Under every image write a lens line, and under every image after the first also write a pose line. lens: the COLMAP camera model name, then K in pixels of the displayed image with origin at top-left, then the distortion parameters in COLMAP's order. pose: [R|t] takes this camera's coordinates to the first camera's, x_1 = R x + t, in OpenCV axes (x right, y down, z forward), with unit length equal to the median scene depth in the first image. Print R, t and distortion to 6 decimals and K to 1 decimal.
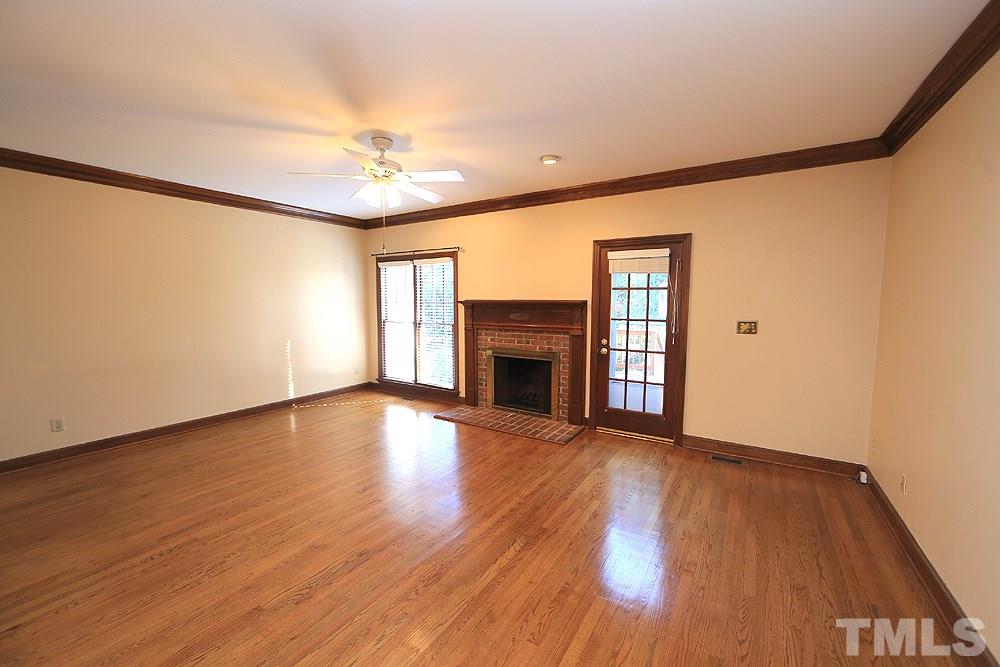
lens RADIAL K [[394.7, 0, 500.0], [0, 394.7, 333.5], [0, 0, 1]] dist [-0.011088, 0.000647]
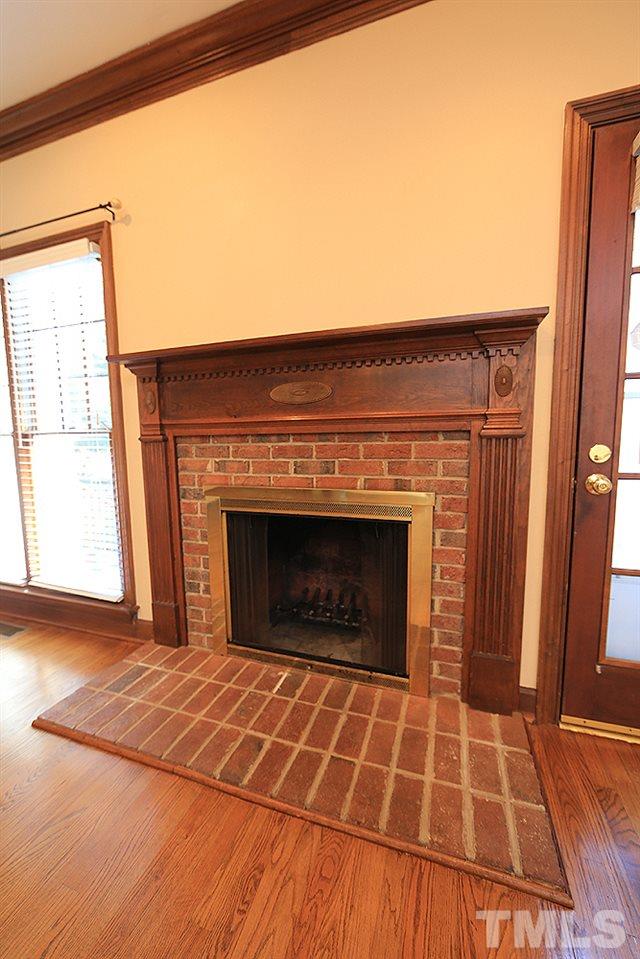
lens RADIAL K [[378.5, 0, 320.0], [0, 378.5, 479.5], [0, 0, 1]] dist [-0.011088, 0.000647]
pose [[0.972035, -0.038366, 0.231679, -0.011969], [0.033952, 0.999159, 0.023011, 0.024175], [-0.232367, -0.014502, 0.972520, 0.676494]]
